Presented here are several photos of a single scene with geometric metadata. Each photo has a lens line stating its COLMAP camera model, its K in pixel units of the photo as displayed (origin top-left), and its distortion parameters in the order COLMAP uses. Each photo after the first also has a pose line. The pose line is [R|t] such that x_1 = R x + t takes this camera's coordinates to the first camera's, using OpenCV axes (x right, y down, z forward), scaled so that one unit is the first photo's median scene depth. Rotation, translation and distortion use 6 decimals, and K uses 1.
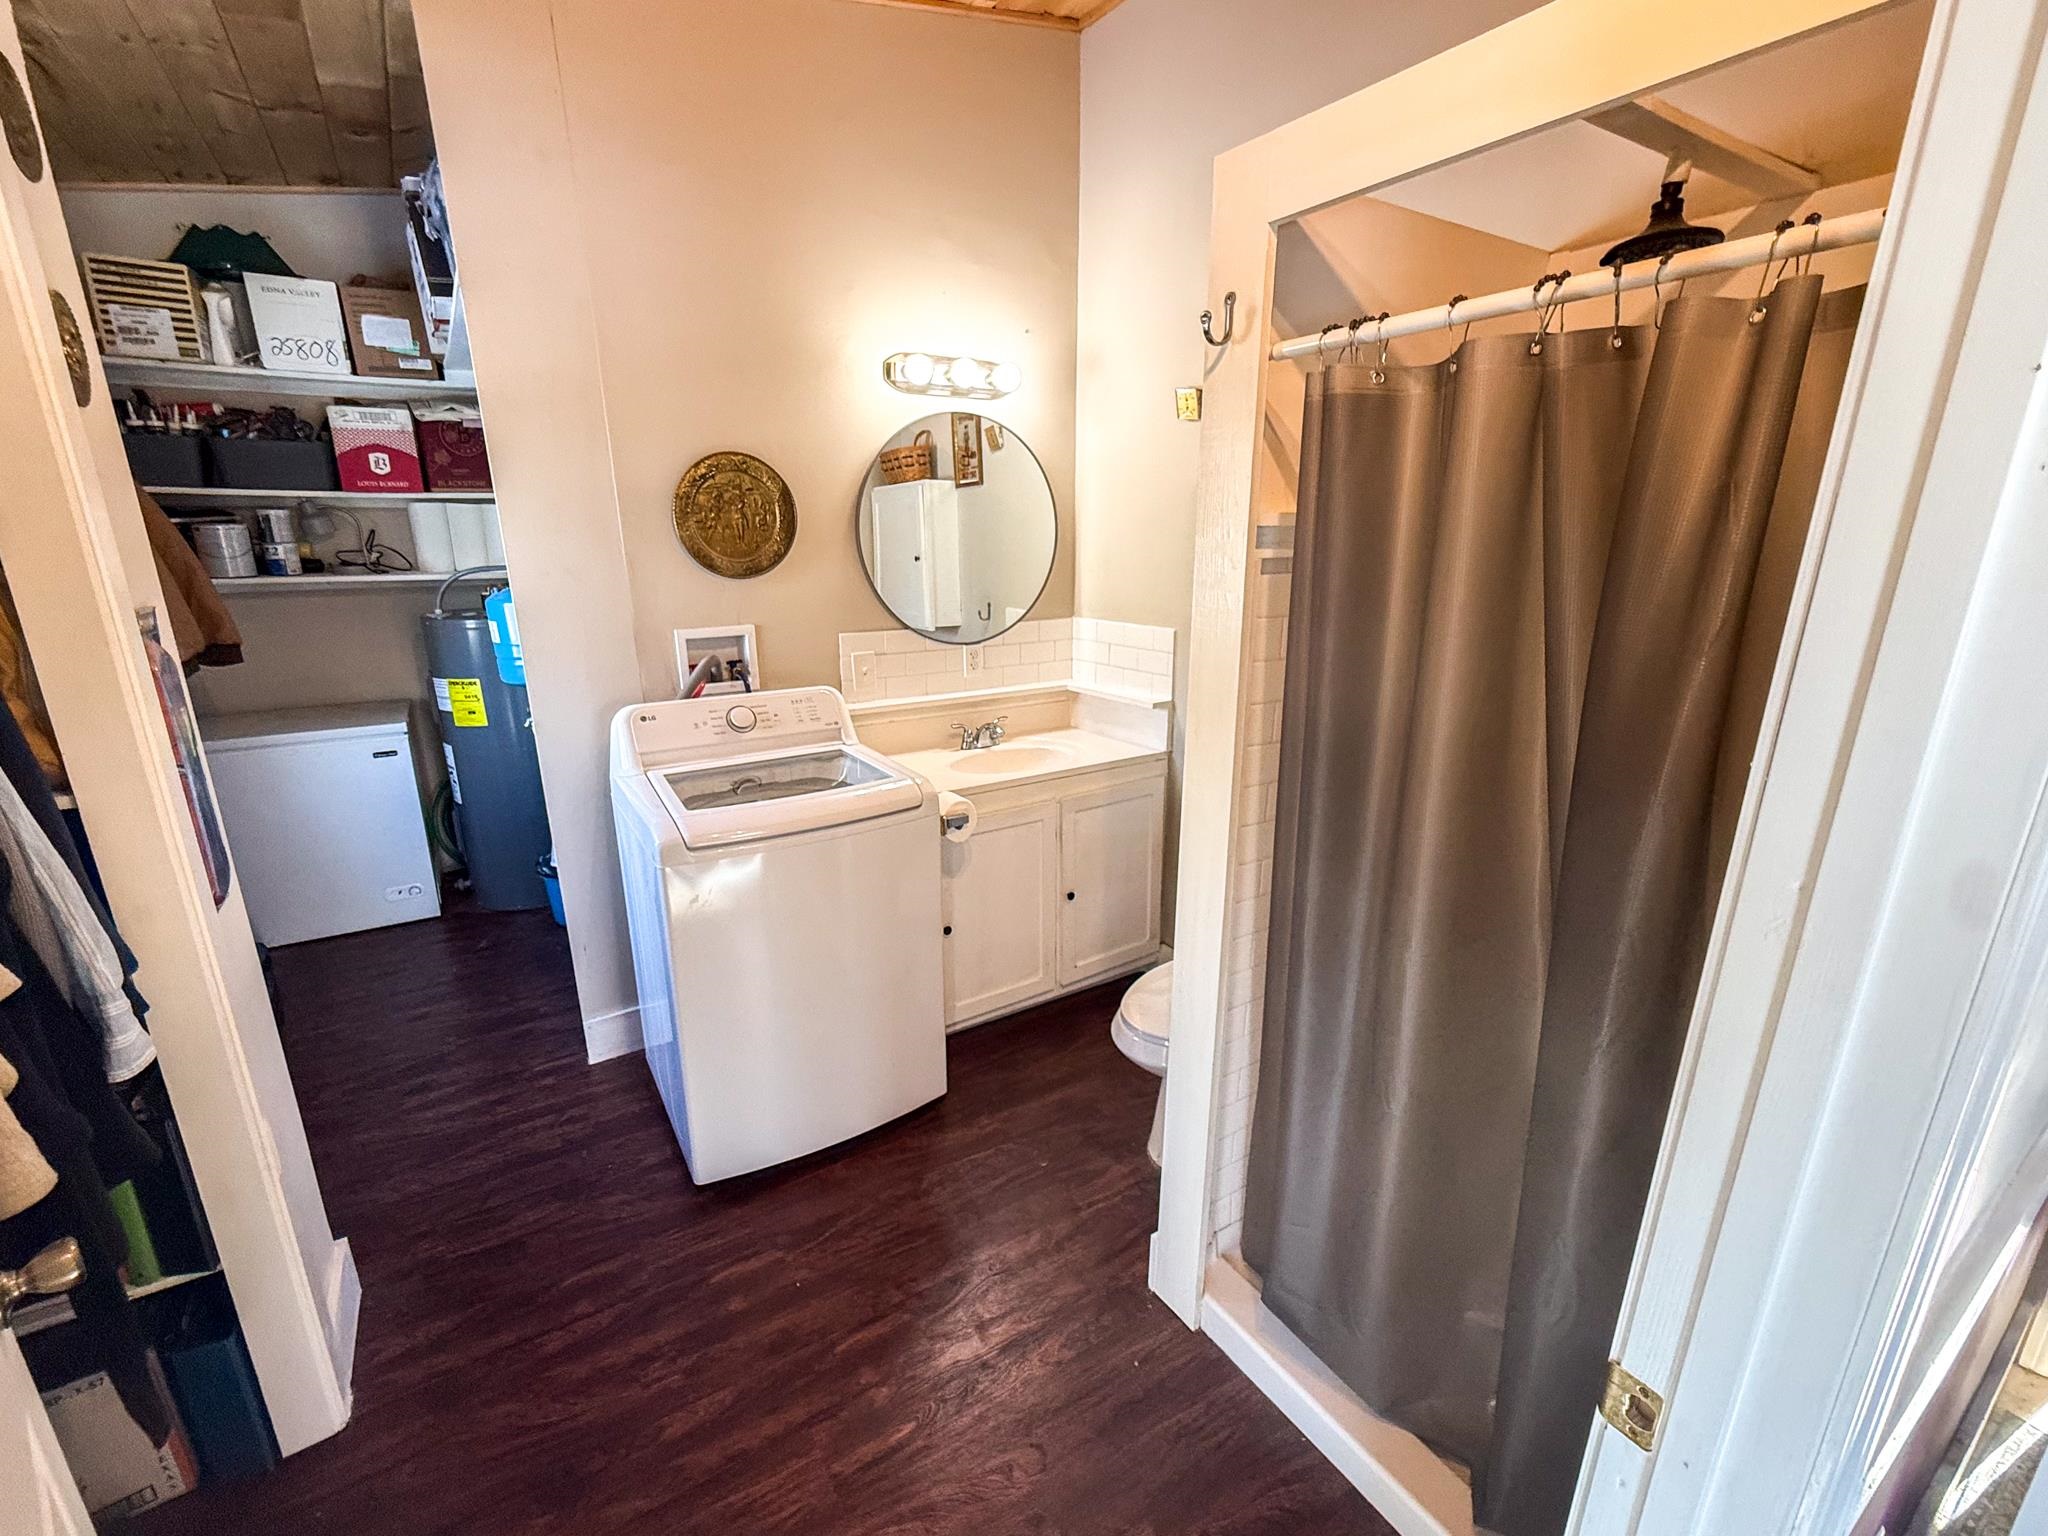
lens RADIAL K [[837.0, 0, 1013.0], [0, 837.0, 762.9], [0, 0, 1]] dist [-0.001034, 0.000380]
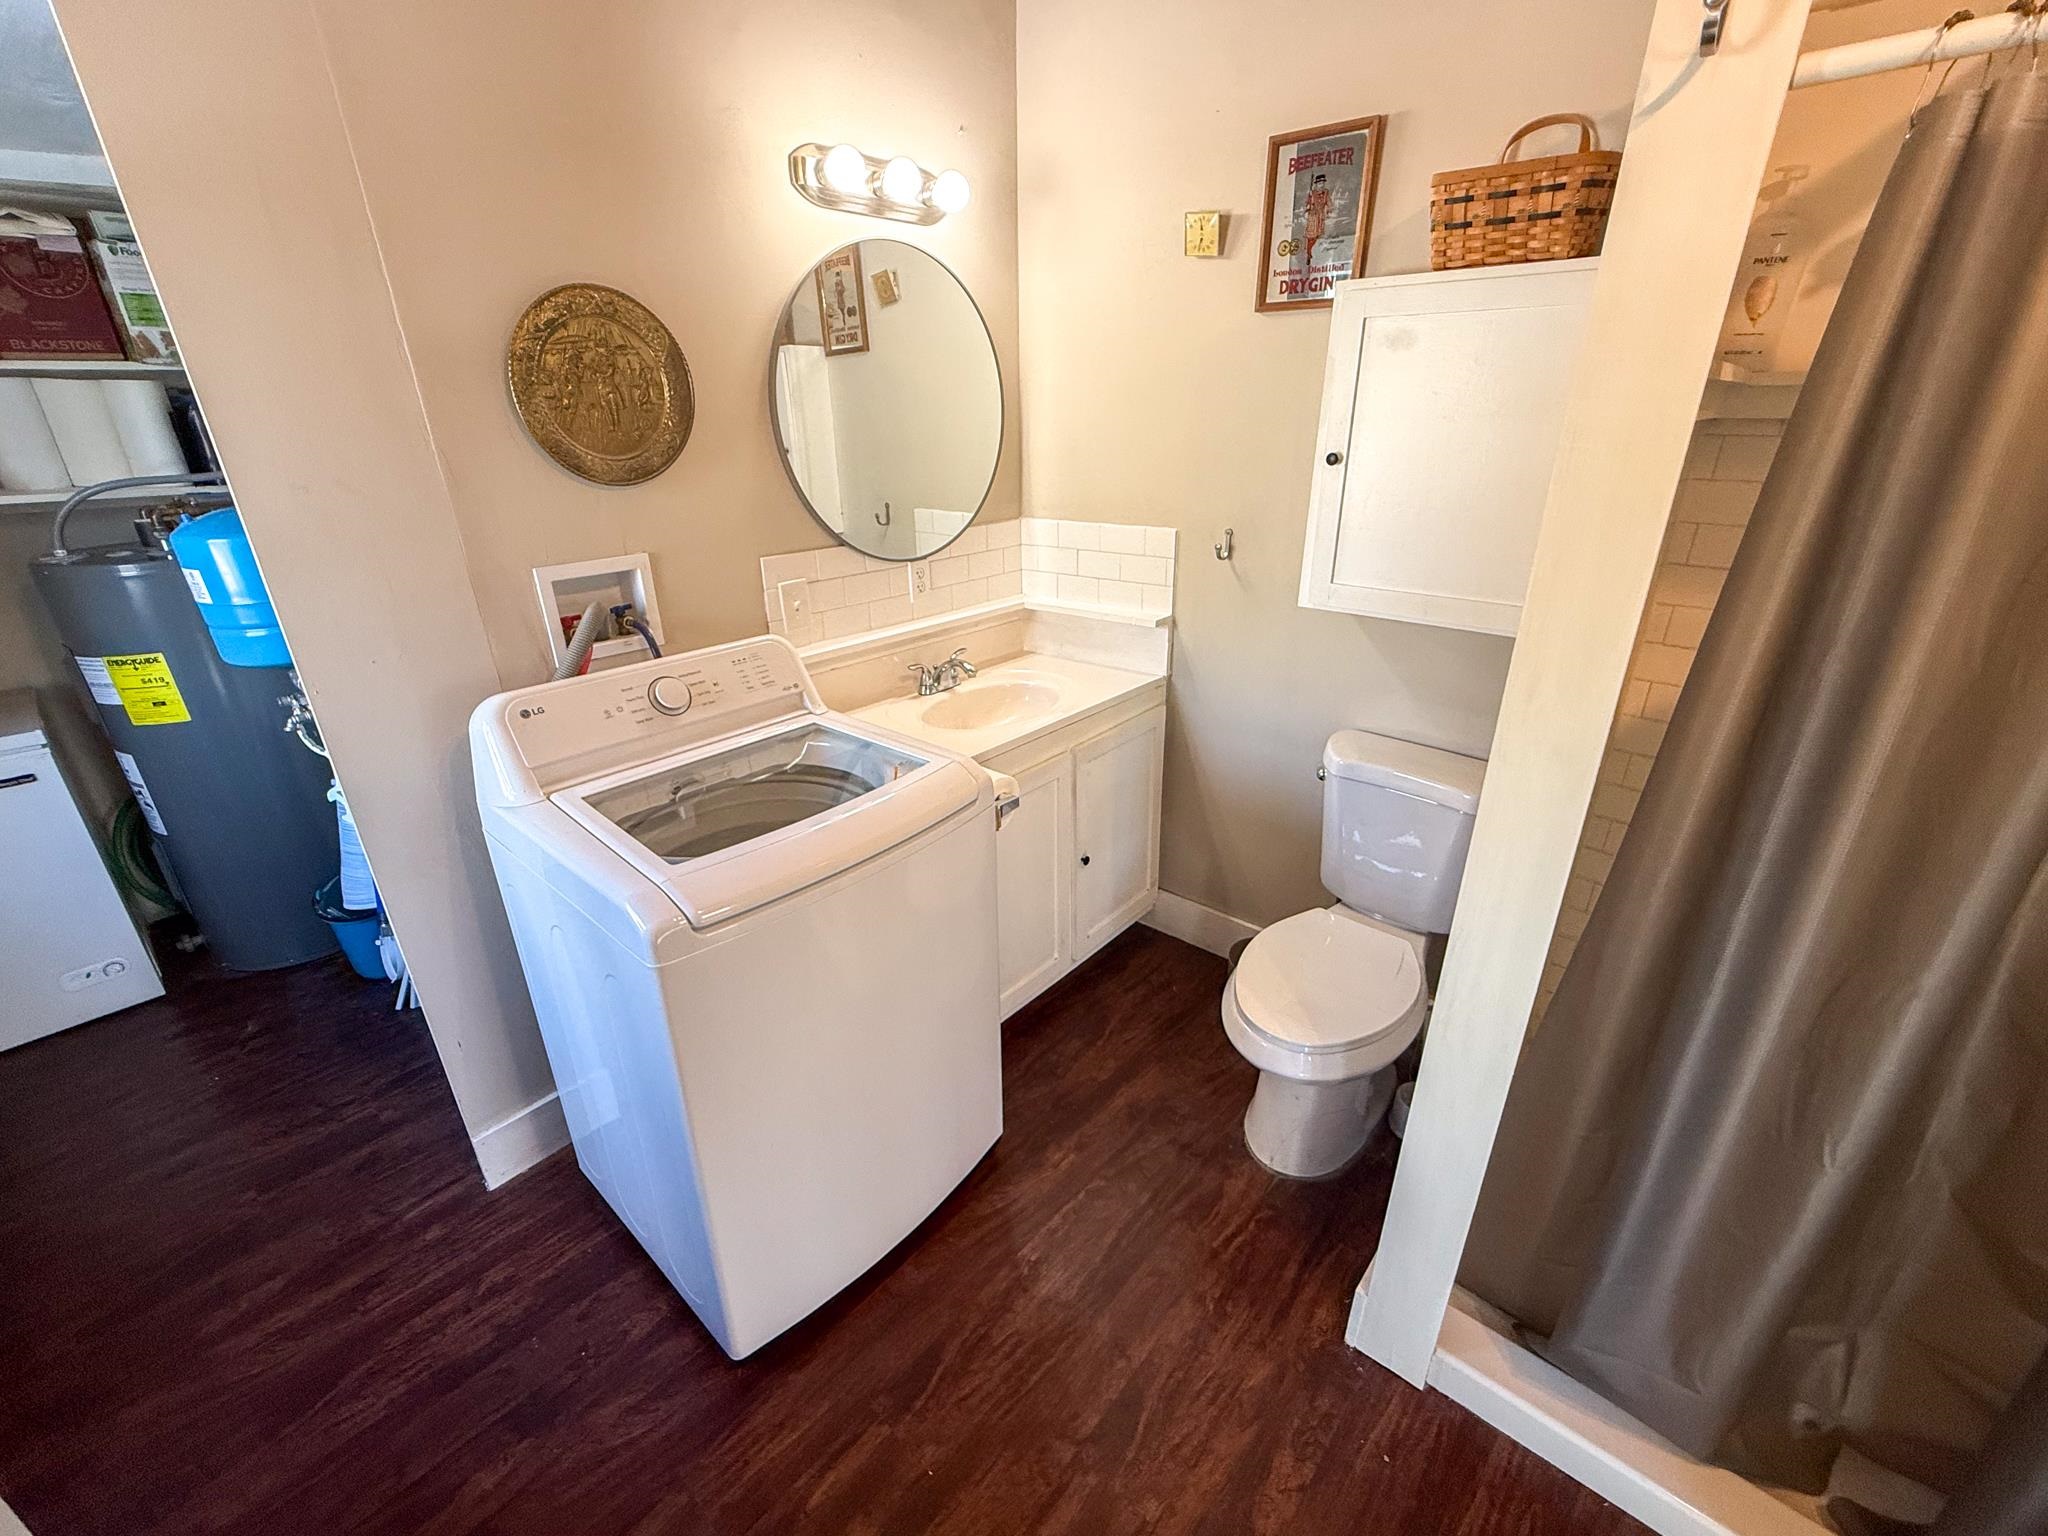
lens RADIAL K [[837.0, 0, 1023.8], [0, 837.0, 762.5], [0, 0, 1]] dist [-0.001034, 0.000380]
pose [[0.963666, -0.115392, 0.240901, -0.170577], [0.085222, 0.987562, 0.132134, -0.051001], [-0.253151, -0.106803, 0.961513, 0.203706]]
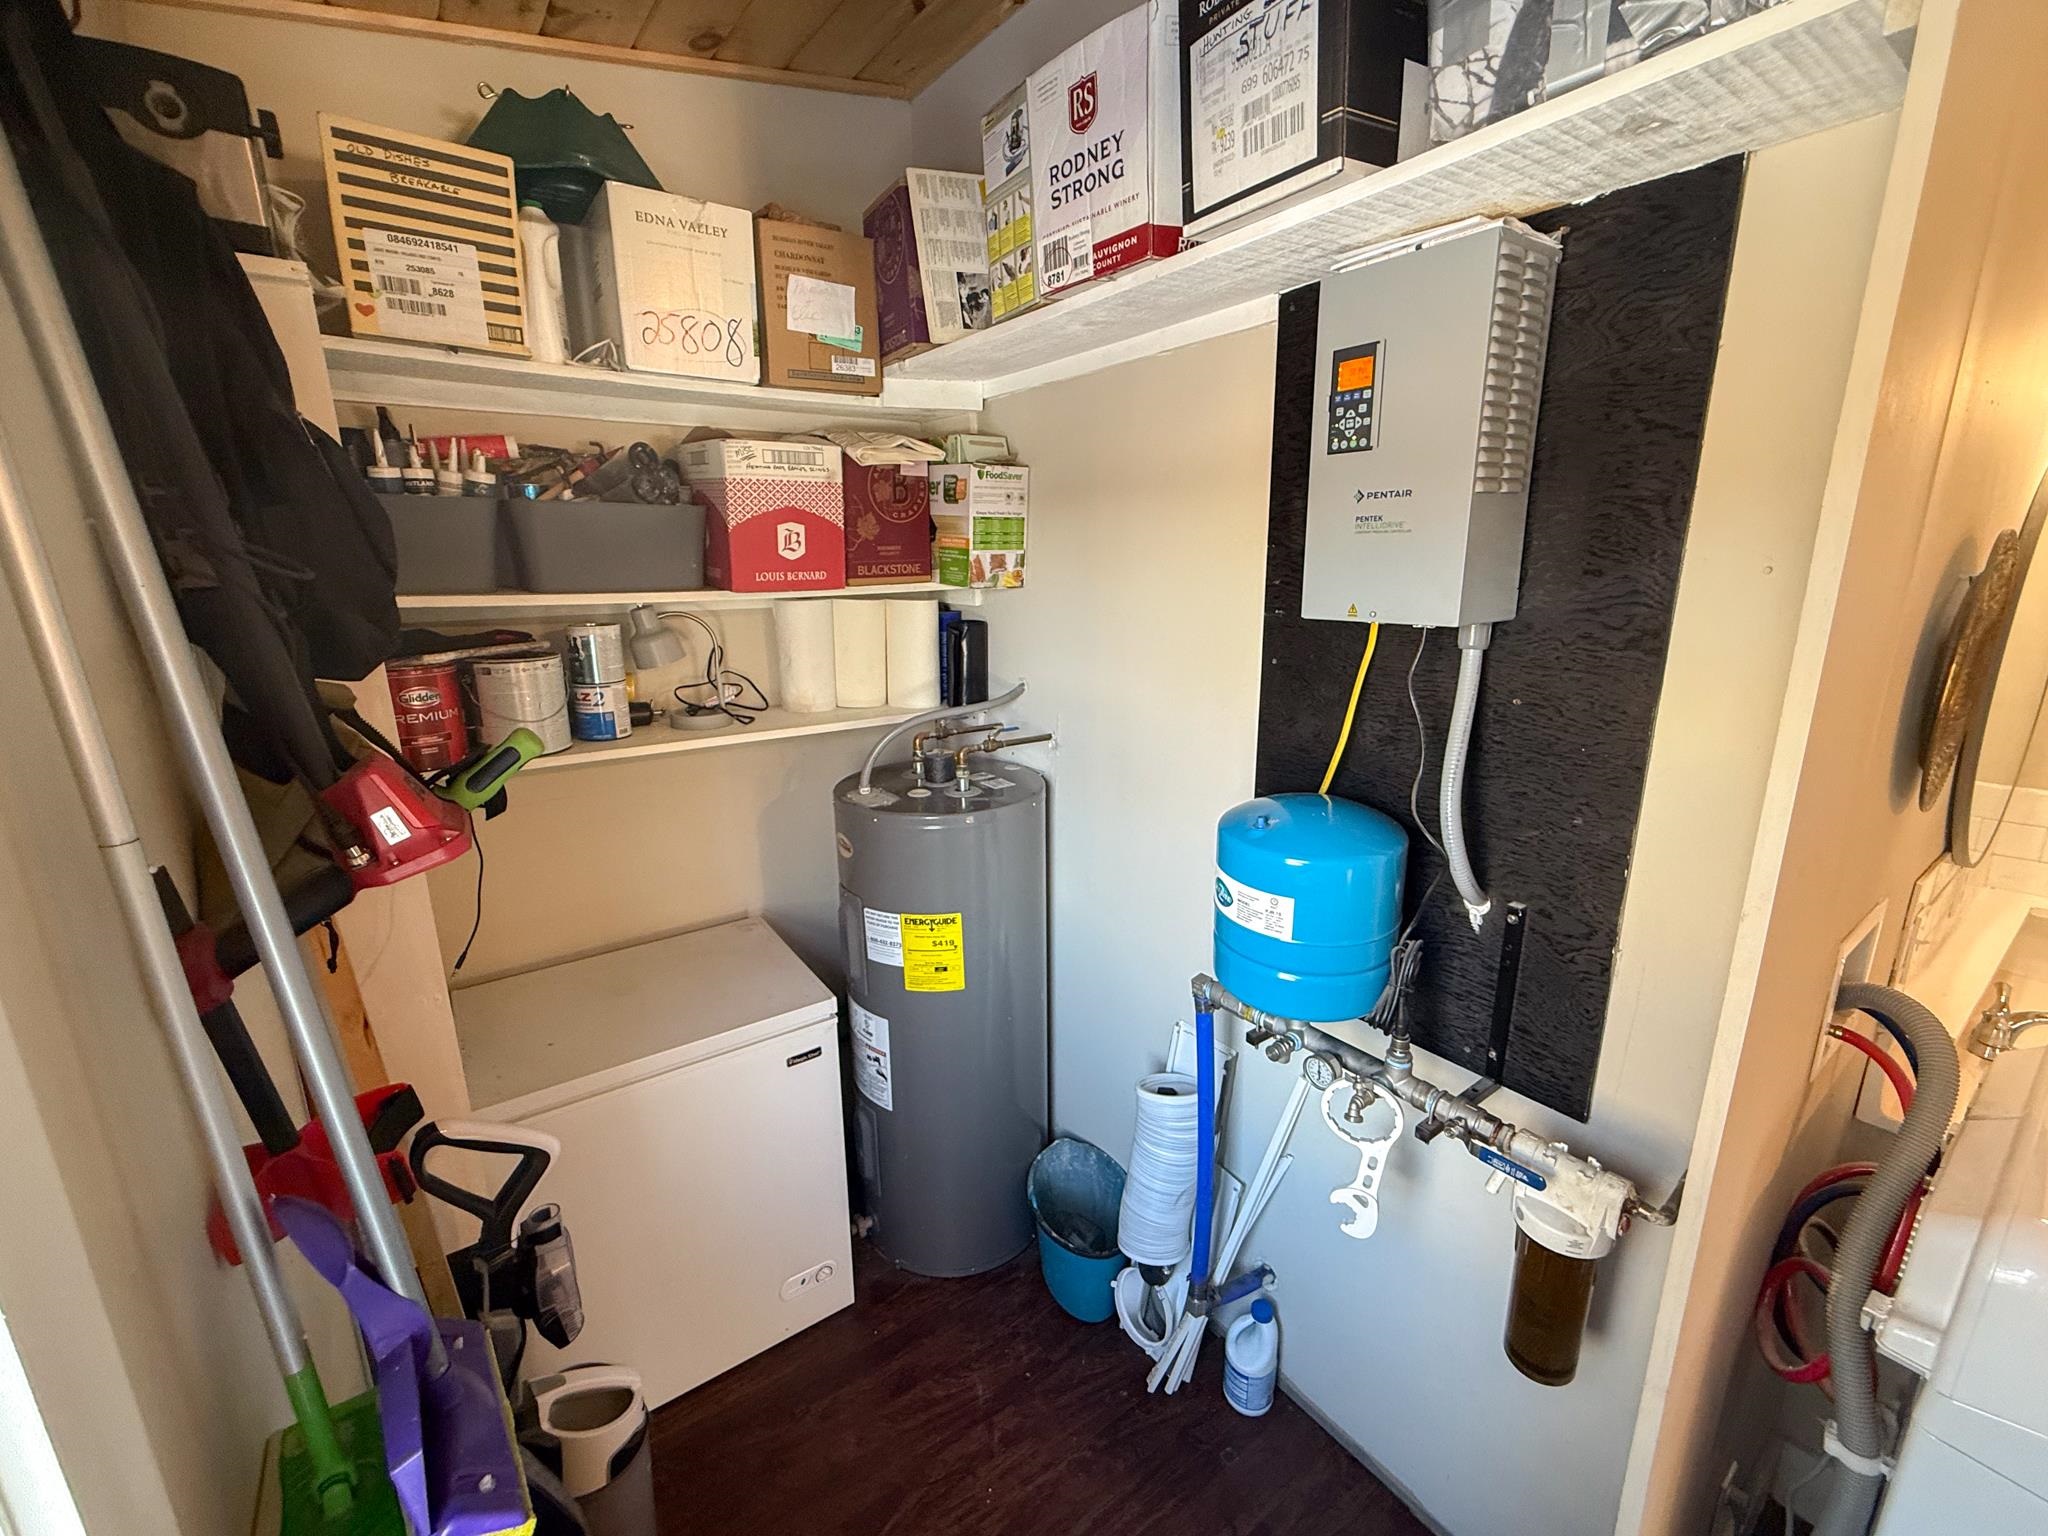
lens RADIAL K [[837.0, 0, 1066.2], [0, 837.0, 780.6], [0, 0, 1]] dist [-0.001034, 0.000380]
pose [[0.998561, -0.026965, 0.046356, -0.689164], [0.028269, 0.999216, -0.027726, -0.201484], [-0.045572, 0.028996, 0.998540, 0.496380]]
